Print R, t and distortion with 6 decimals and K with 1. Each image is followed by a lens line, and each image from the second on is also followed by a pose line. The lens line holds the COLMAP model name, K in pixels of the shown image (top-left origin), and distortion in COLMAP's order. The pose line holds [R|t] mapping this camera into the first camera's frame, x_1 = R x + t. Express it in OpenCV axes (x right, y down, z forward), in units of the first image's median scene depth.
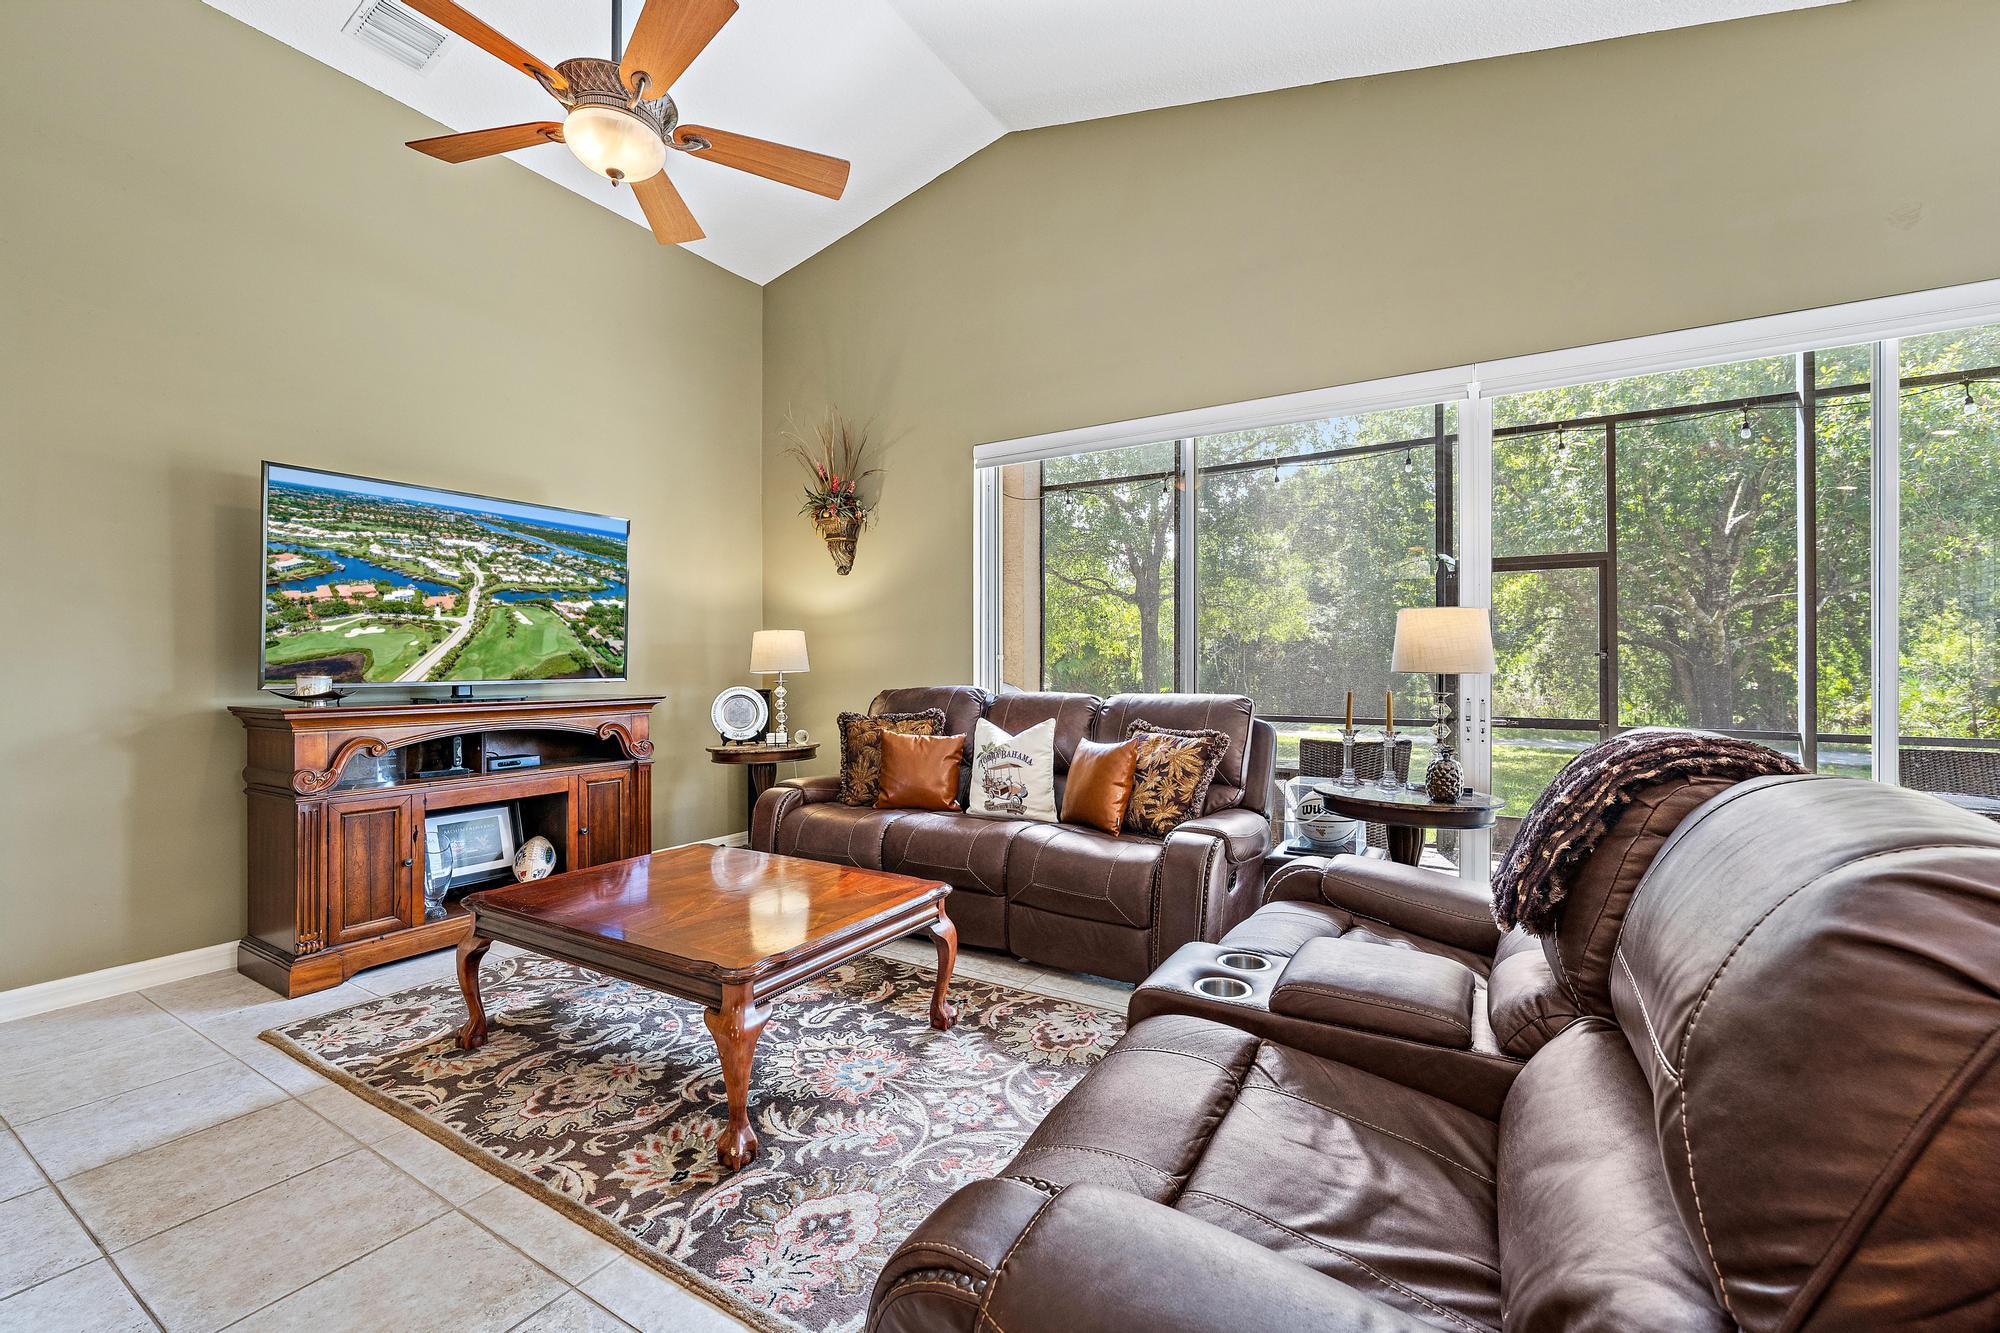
lens RADIAL K [[817.9, 0, 1018.6], [0, 817.9, 657.6], [0, 0, 1]] dist [-0.001300, 0.000102]
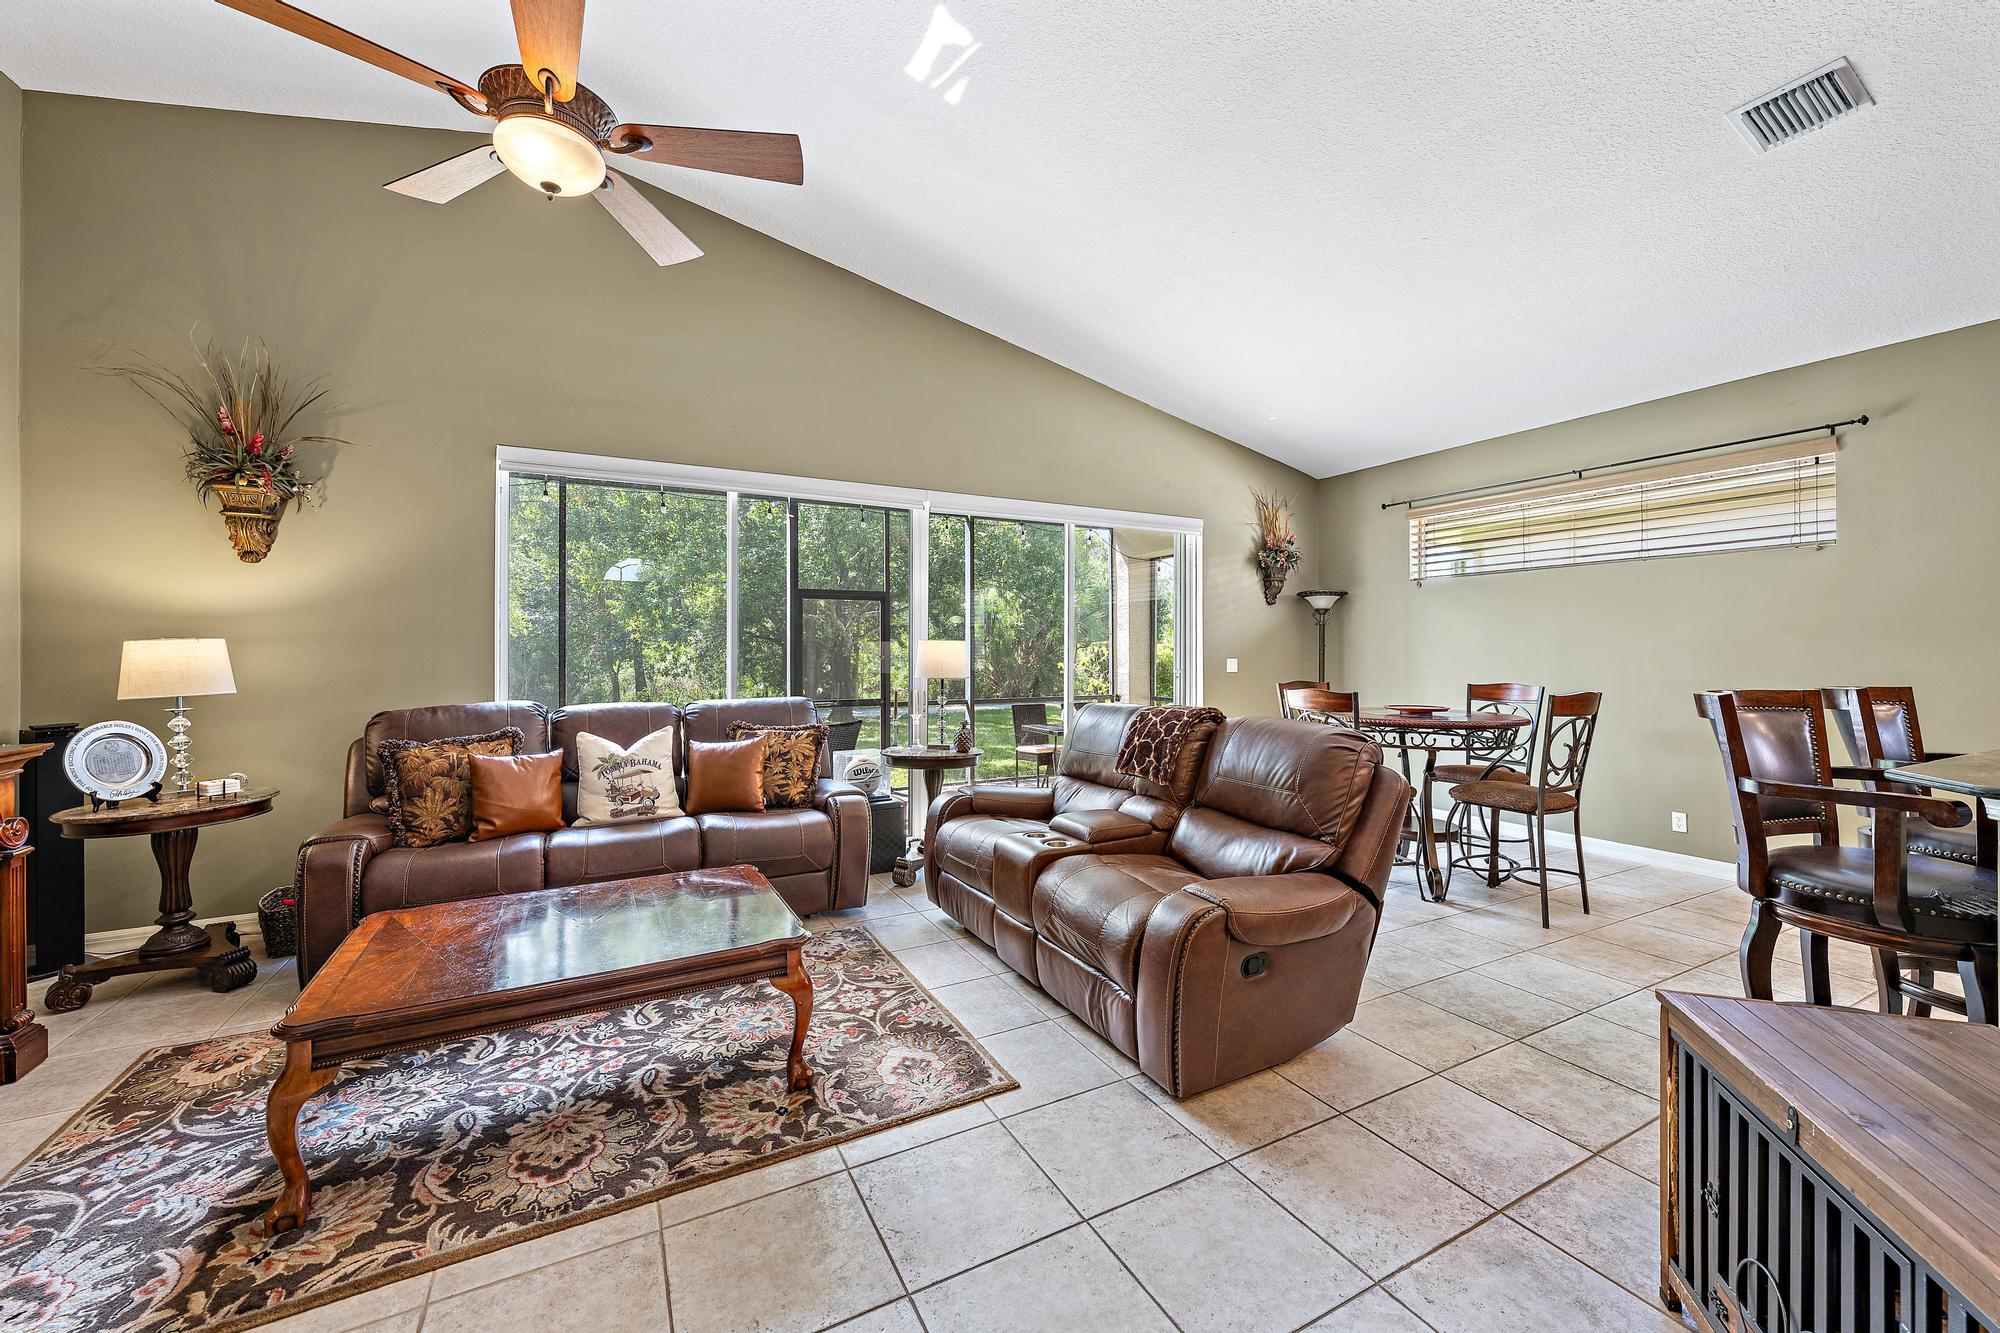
lens RADIAL K [[762.8, 0, 1009.0], [0, 762.8, 648.3], [0, 0, 1]] dist [0.001237, -0.000279]
pose [[0.519652, -0.001790, 0.854376, -0.715692], [-0.007584, 0.999949, 0.006708, -0.050745], [-0.854344, -0.009965, 0.519612, 0.056964]]
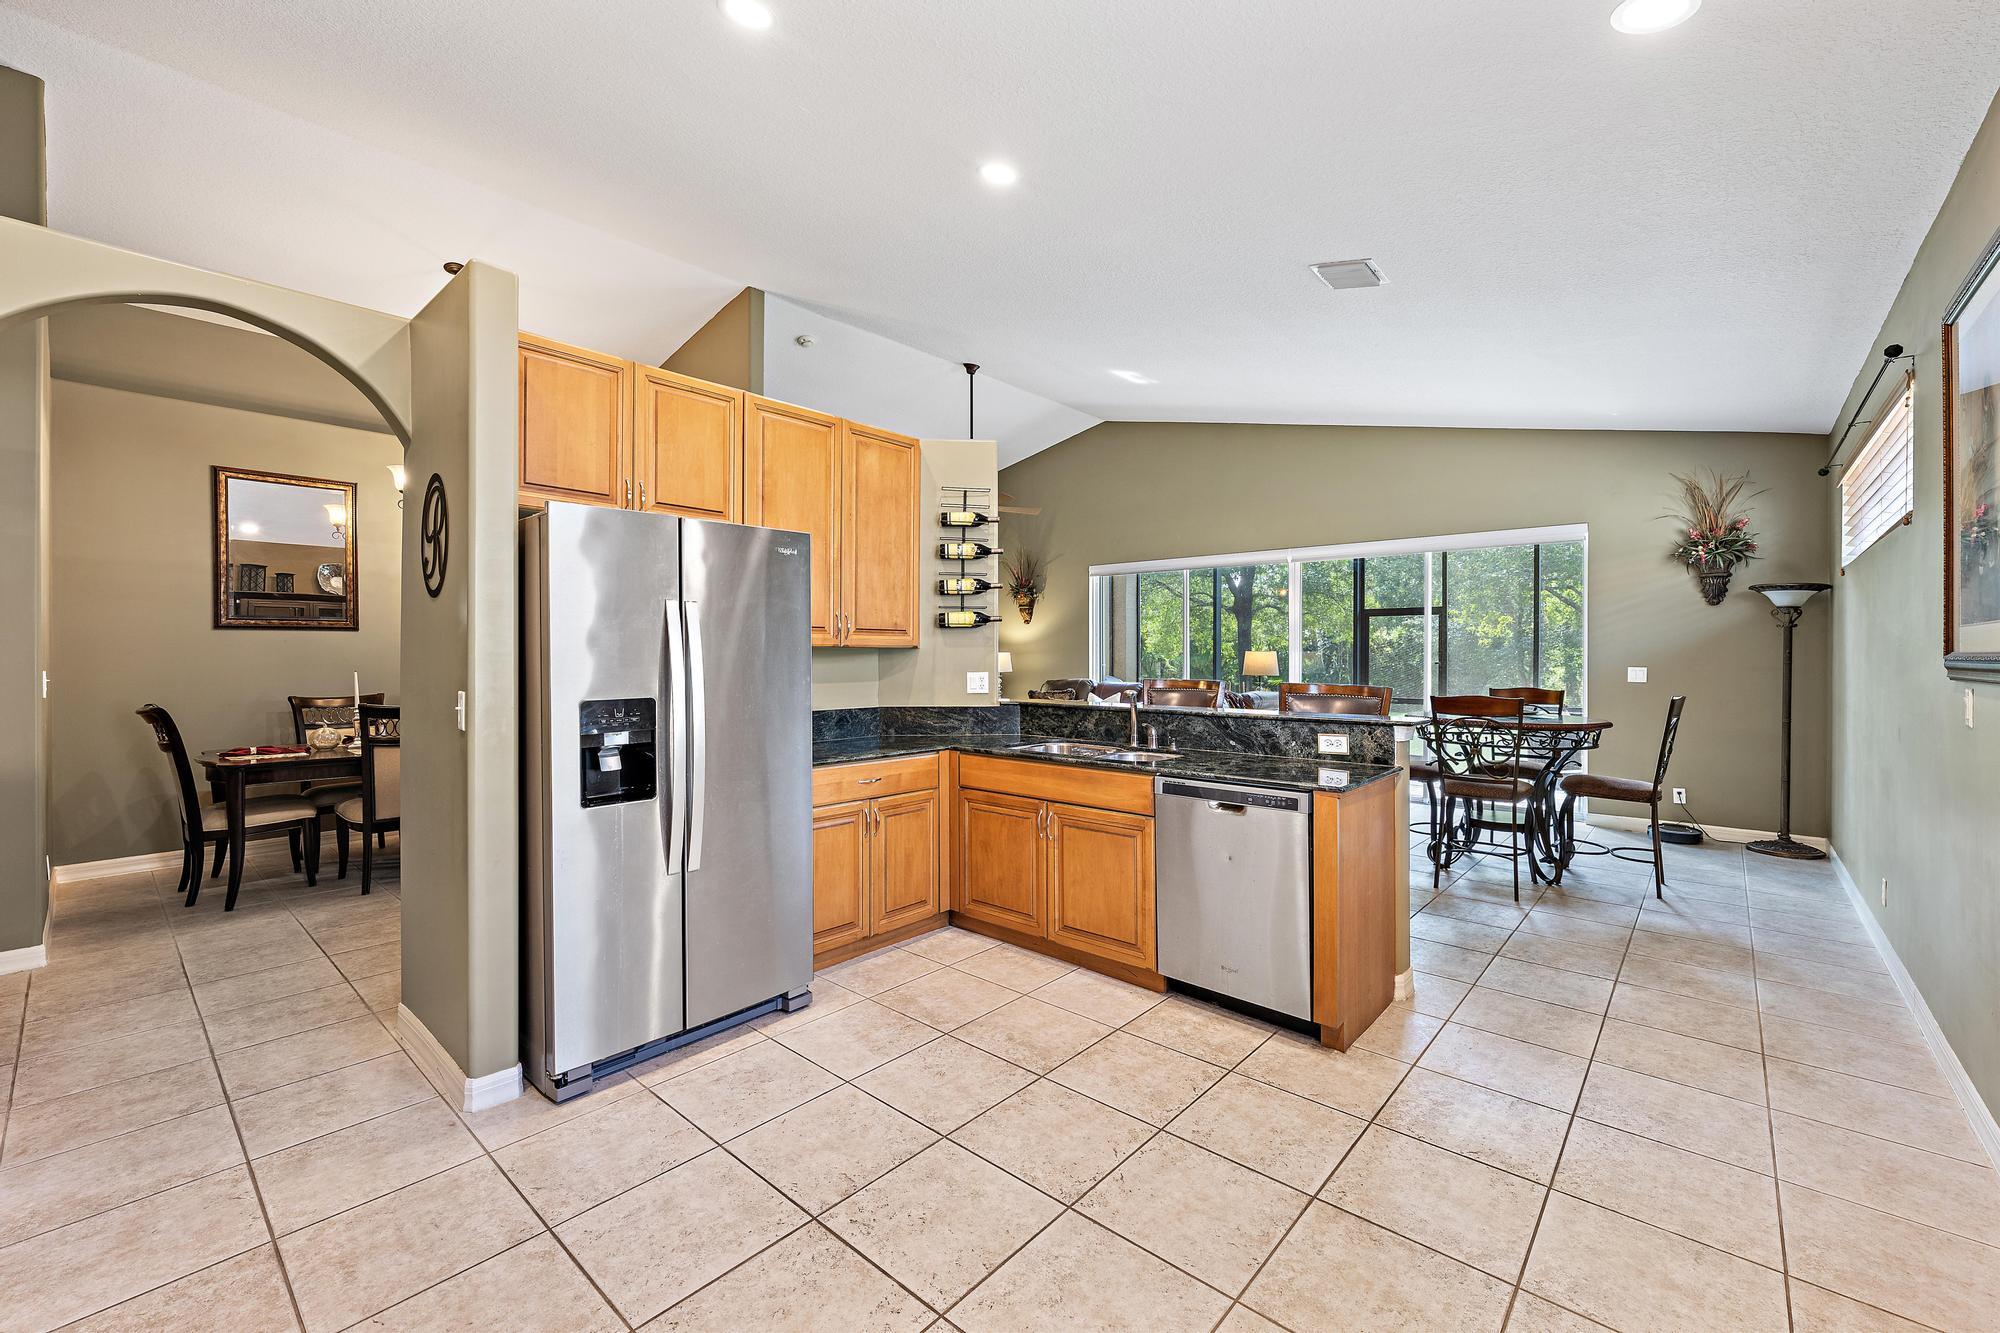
lens RADIAL K [[817.9, 0, 1009.5], [0, 817.9, 662.4], [0, 0, 1]] dist [-0.001300, 0.000102]
pose [[0.984113, 0.003062, -0.177519, 0.169208], [-0.000613, 0.999904, 0.013847, -0.054203], [0.177545, -0.013518, 0.984020, -1.620044]]
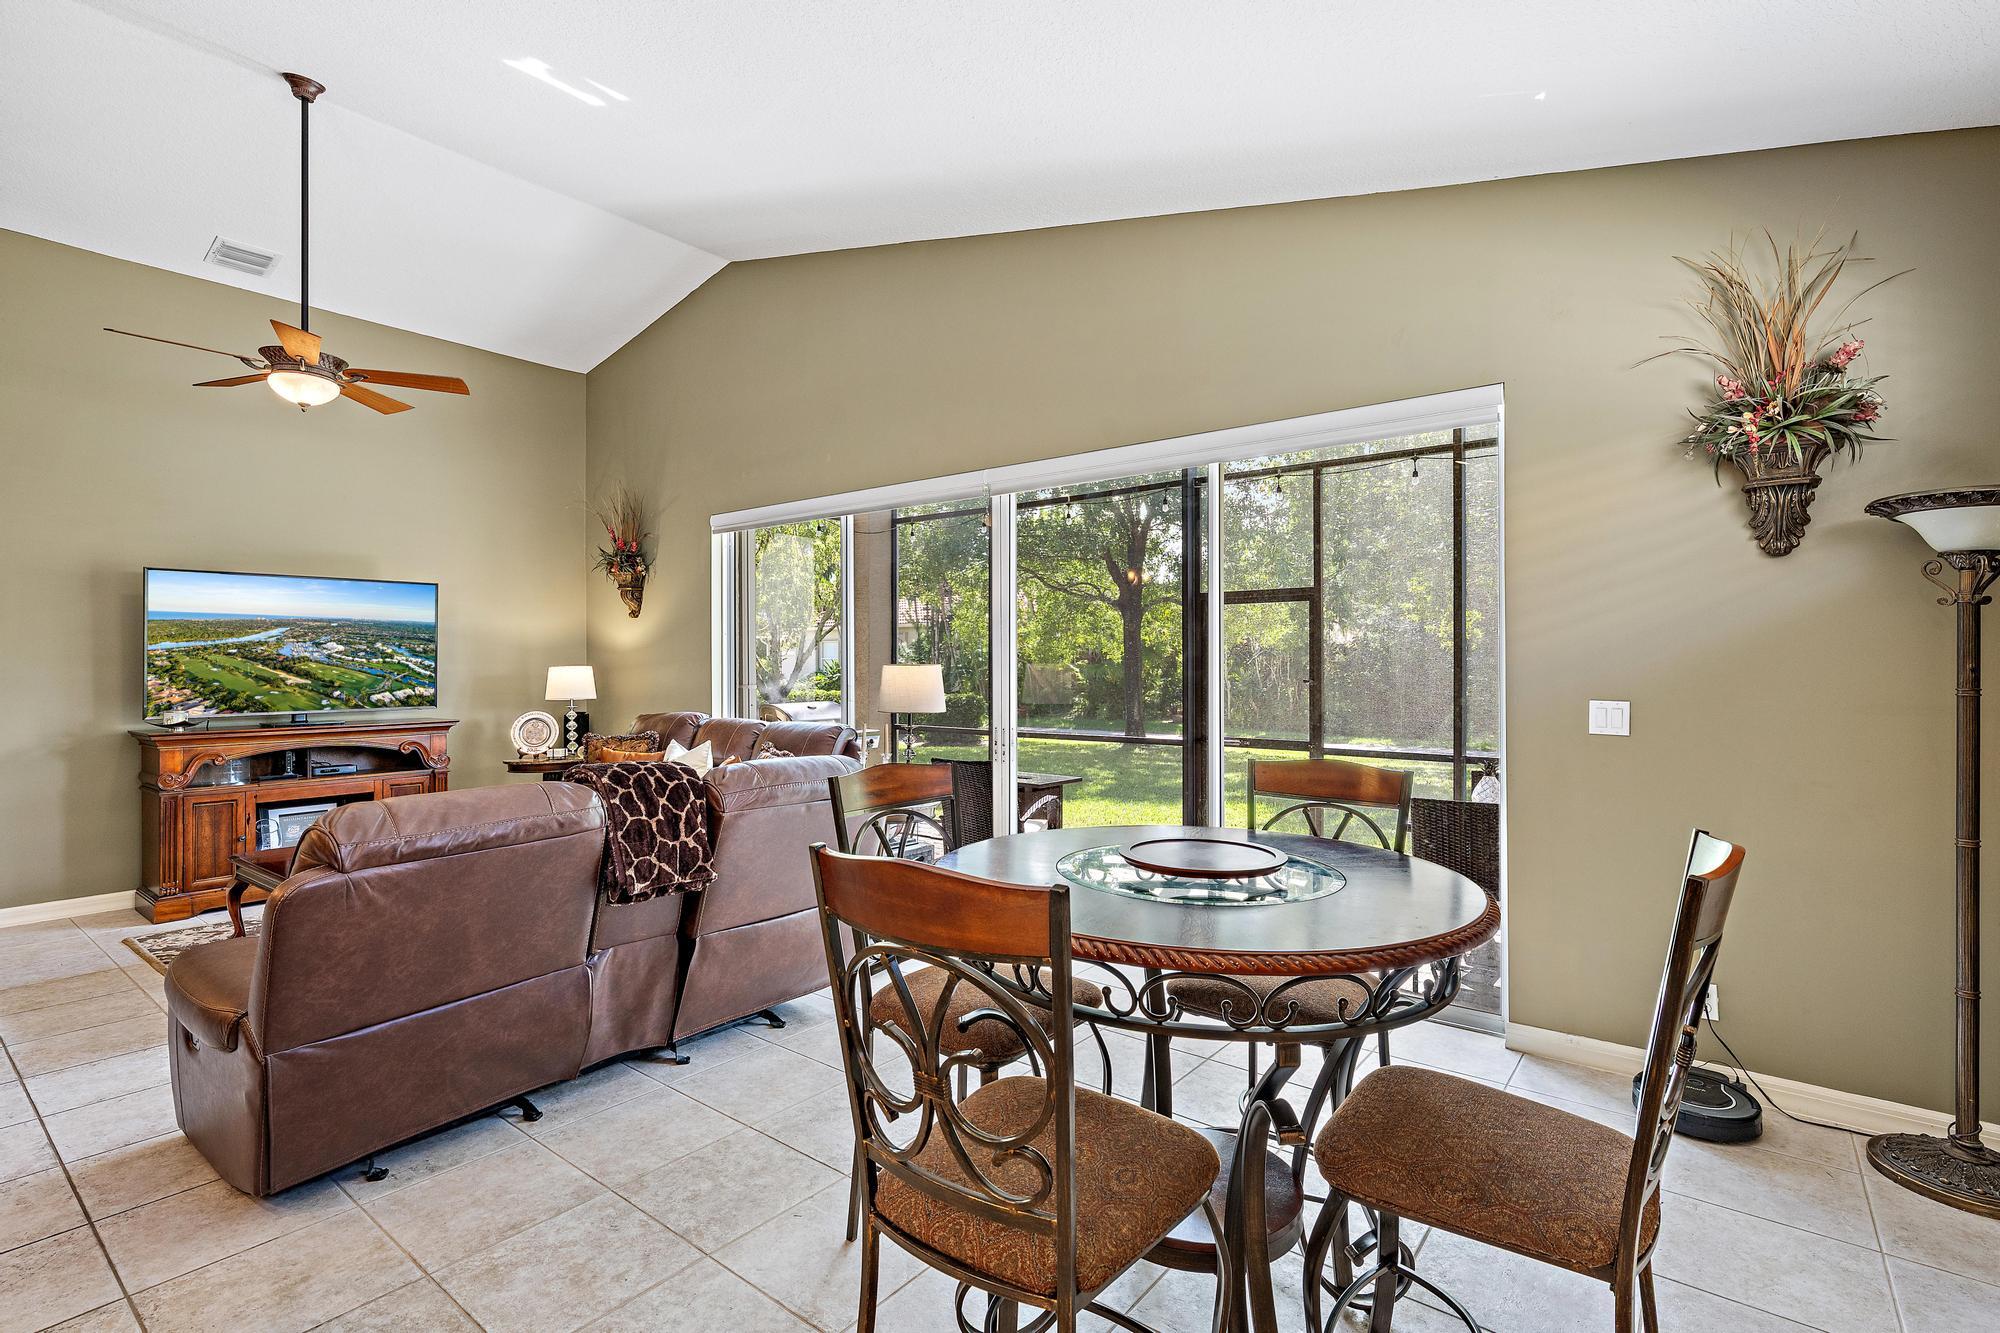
lens RADIAL K [[933.5, 0, 1010.0], [0, 933.5, 656.7], [0, 0, 1]] dist [0.003348, 0.001587]
pose [[0.992318, -0.003577, -0.123659, 0.801454], [0.003315, 0.999992, -0.002320, -0.061924], [0.123666, 0.001893, 0.992322, -0.472307]]
